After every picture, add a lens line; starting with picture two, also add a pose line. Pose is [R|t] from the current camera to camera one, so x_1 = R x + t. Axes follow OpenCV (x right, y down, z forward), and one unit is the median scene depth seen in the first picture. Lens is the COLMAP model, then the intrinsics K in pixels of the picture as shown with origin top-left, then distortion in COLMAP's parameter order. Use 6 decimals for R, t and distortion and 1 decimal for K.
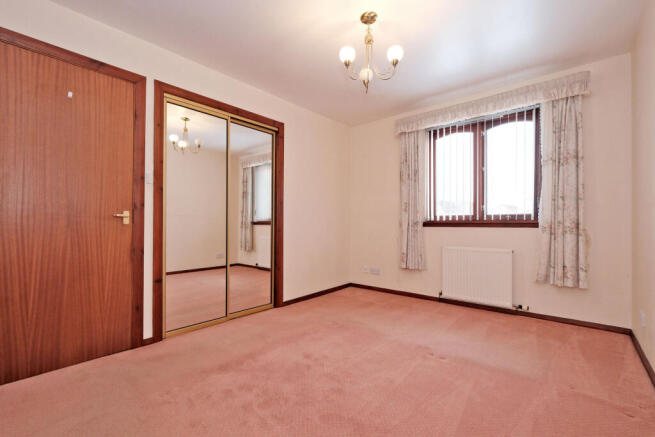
lens RADIAL K [[285.2, 0, 325.1], [0, 285.2, 220.1], [0, 0, 1]] dist [-0.001561, -0.000133]
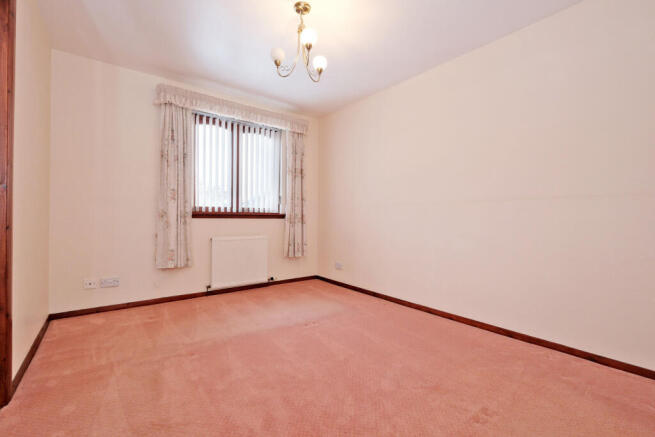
lens RADIAL K [[285.2, 0, 325.1], [0, 285.2, 220.1], [0, 0, 1]] dist [-0.001561, -0.000133]
pose [[0.194634, -0.008453, 0.980840, -0.475376], [-0.023345, 0.999640, 0.013247, 0.007879], [-0.980598, -0.025476, 0.194367, 0.424727]]
